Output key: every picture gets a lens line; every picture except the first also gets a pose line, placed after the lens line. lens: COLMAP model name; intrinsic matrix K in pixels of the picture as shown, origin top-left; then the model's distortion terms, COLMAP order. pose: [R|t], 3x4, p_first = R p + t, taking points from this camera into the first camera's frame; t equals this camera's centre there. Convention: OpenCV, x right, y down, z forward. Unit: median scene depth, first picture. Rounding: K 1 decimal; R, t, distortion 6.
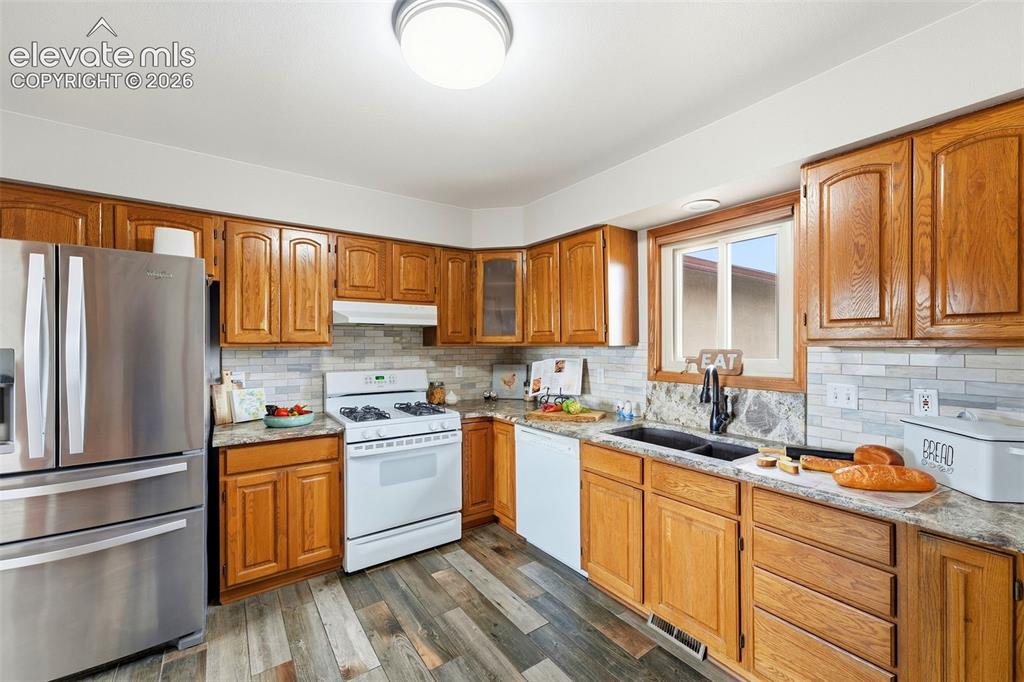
lens RADIAL K [[413.6, 0, 512.0], [0, 413.6, 341.0], [0, 0, 1]] dist [-0.023961, 0.018812]
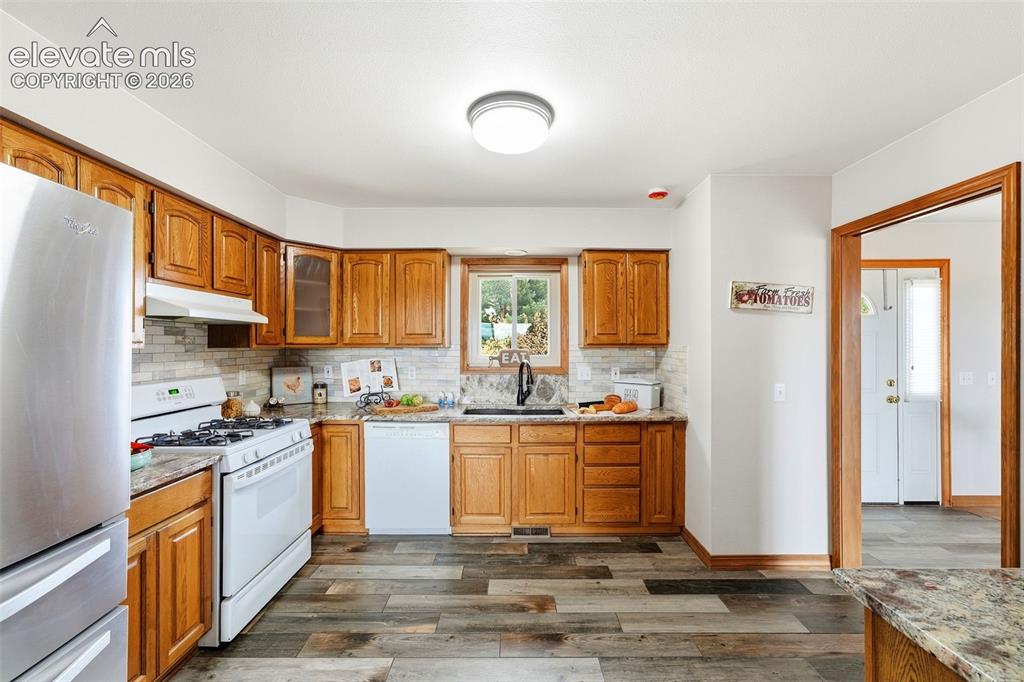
lens RADIAL K [[413.6, 0, 512.0], [0, 413.6, 341.0], [0, 0, 1]] dist [-0.023961, 0.018812]
pose [[0.584349, 0.012154, 0.811412, -0.670764], [-0.009807, 0.999921, -0.007914, -0.000578], [-0.811443, -0.003333, 0.584422, 0.108756]]
